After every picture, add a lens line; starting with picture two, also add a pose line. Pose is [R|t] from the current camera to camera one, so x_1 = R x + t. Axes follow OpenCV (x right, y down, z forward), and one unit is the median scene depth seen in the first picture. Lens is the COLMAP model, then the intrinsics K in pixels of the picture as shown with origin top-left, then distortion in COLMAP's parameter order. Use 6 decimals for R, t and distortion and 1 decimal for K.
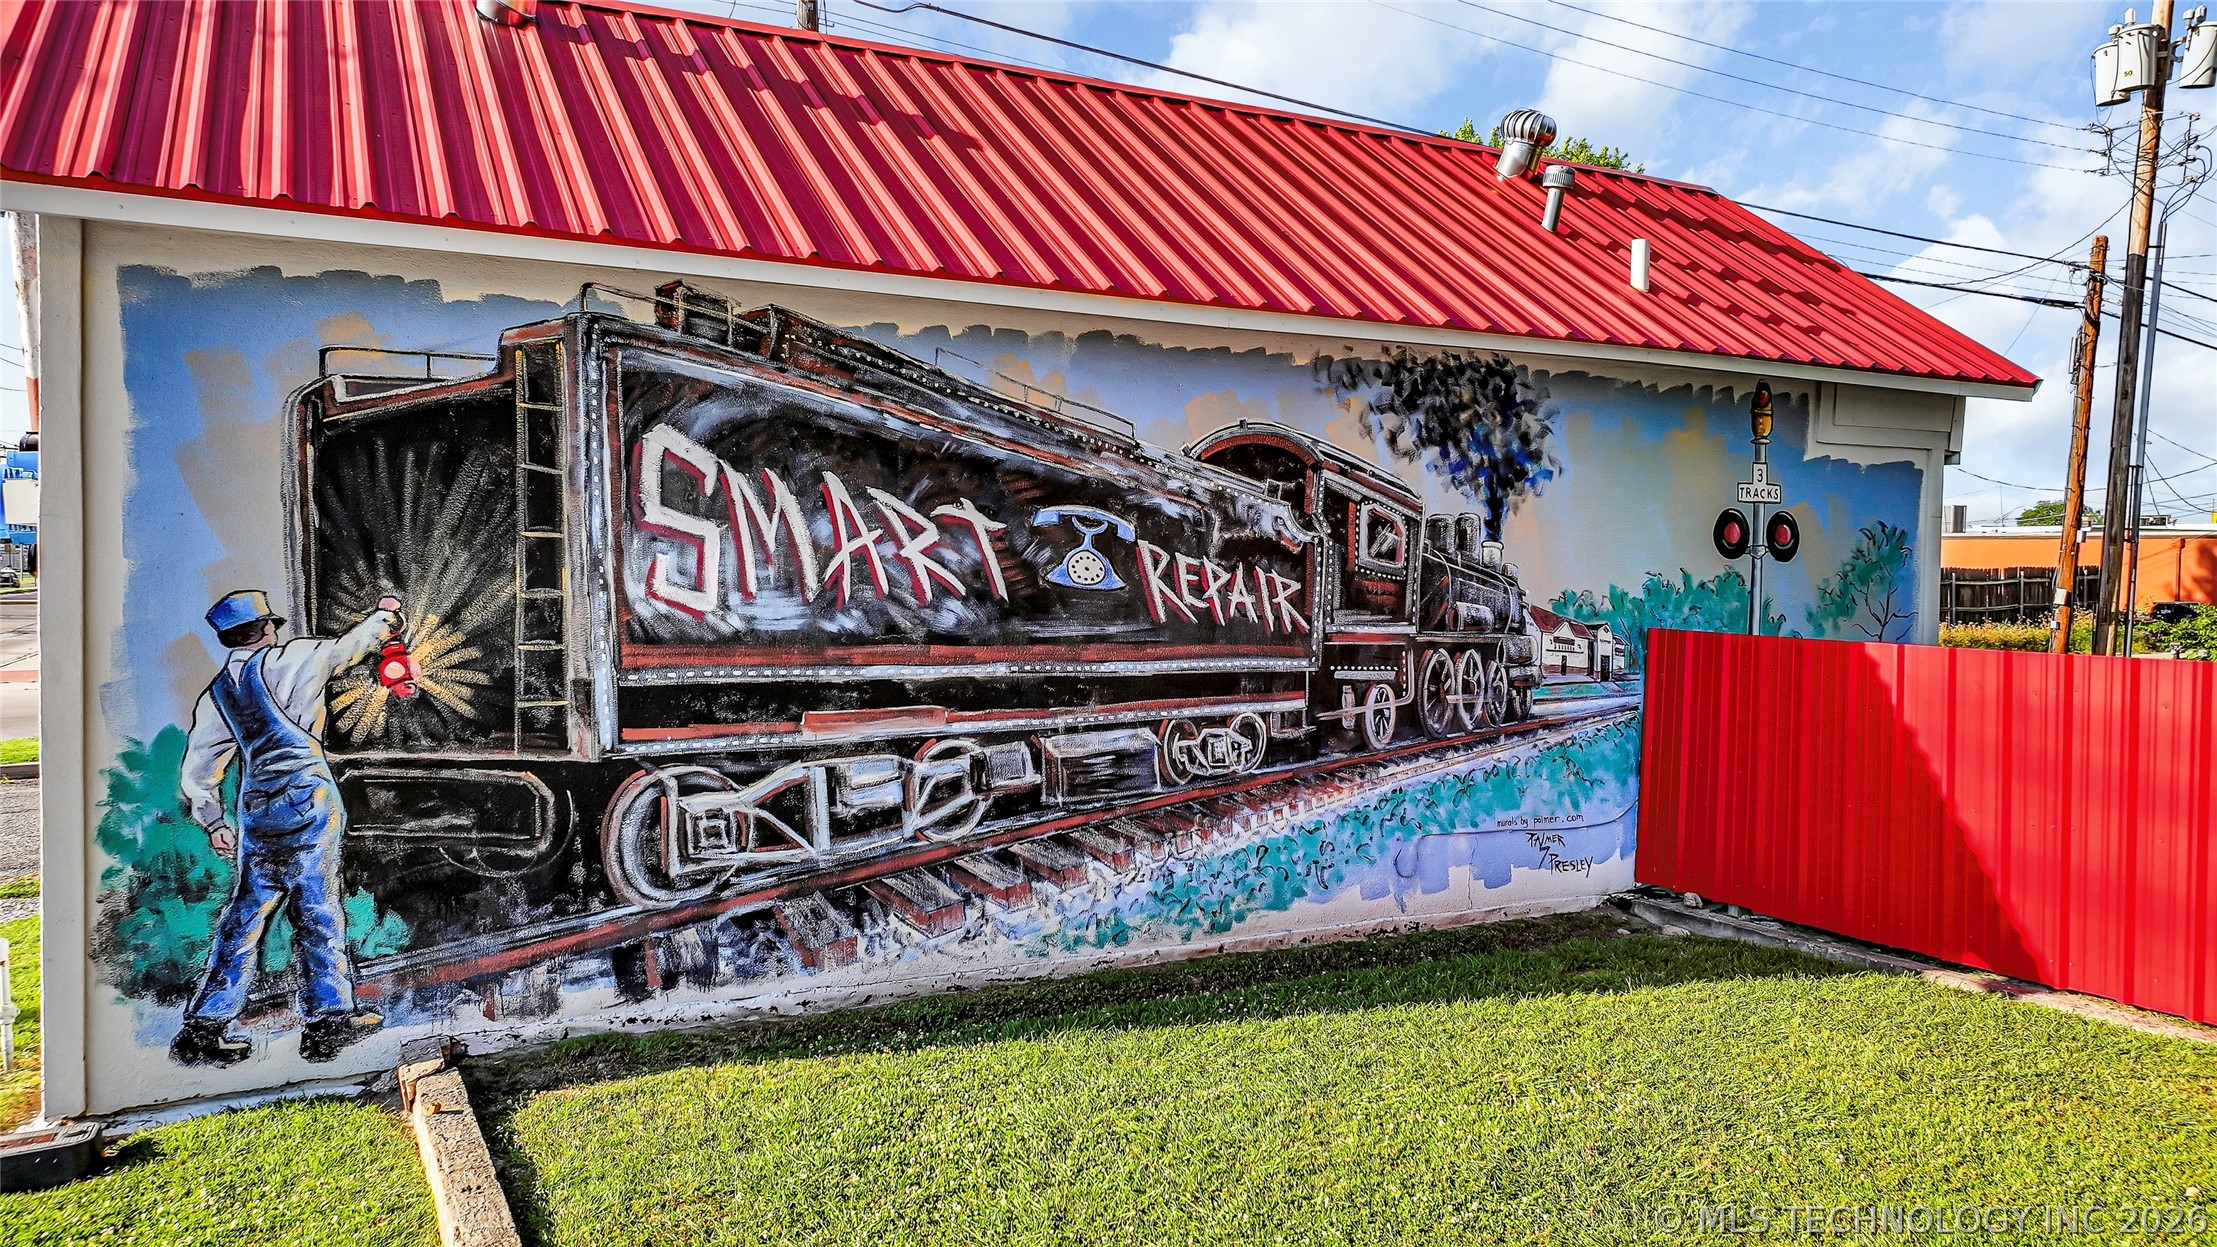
lens RADIAL K [[1717.3, 0, 1105.9], [0, 1717.3, 614.2], [0, 0, 1]] dist [0.000905, 0.000393]
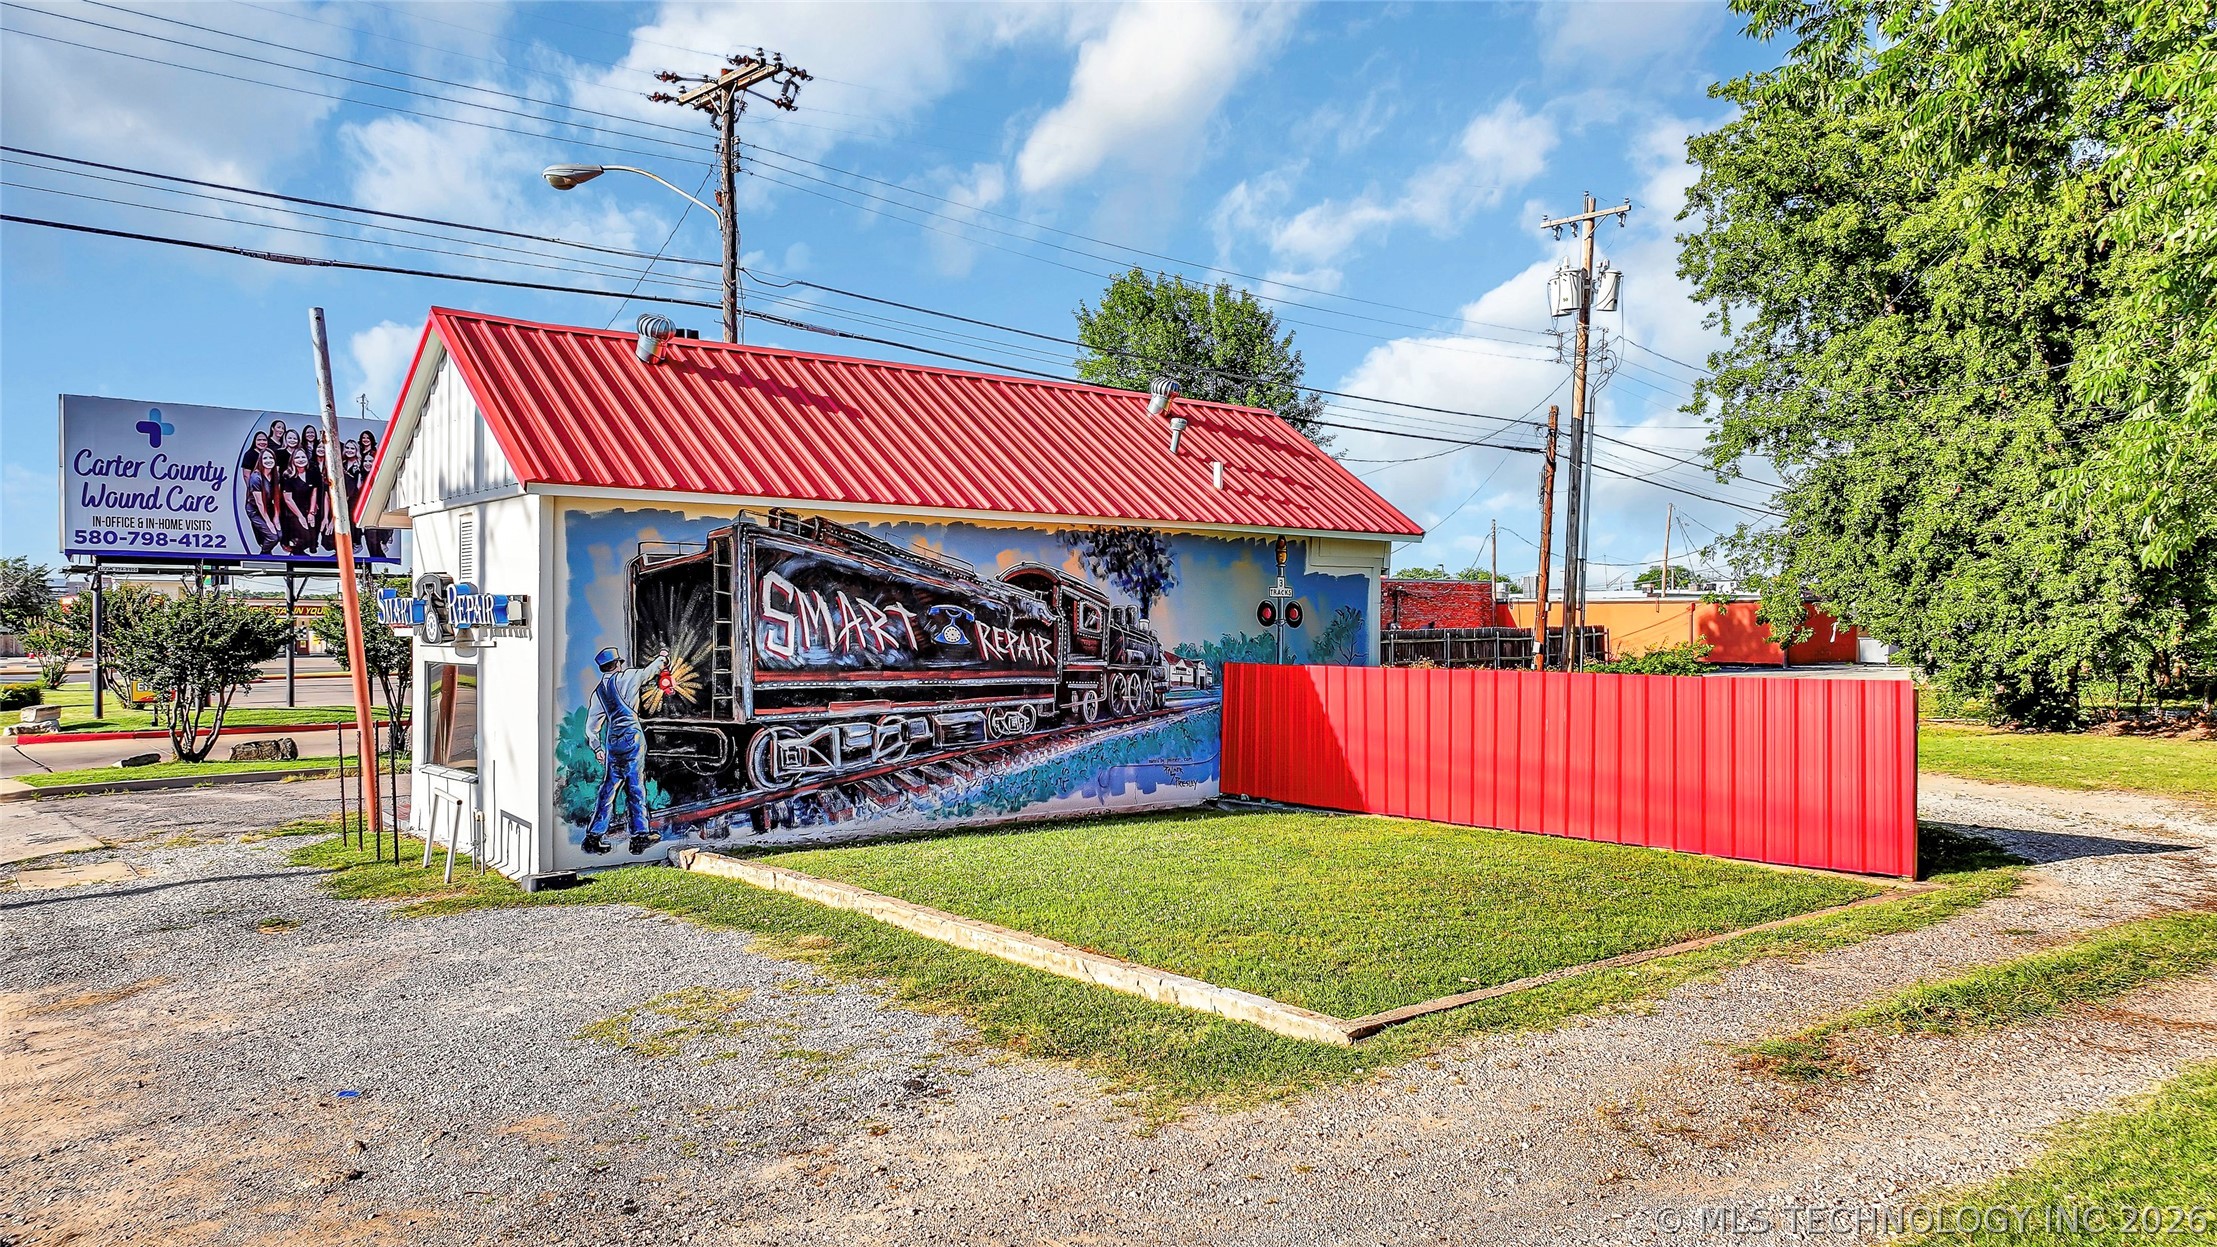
lens RADIAL K [[1717.3, 0, 1105.9], [0, 1717.3, 614.2], [0, 0, 1]] dist [0.000905, 0.000393]
pose [[0.983974, -0.007653, 0.178146, -0.209110], [0.014300, 0.999247, -0.036057, 0.027952], [-0.177736, 0.038027, 0.983343, -1.145347]]
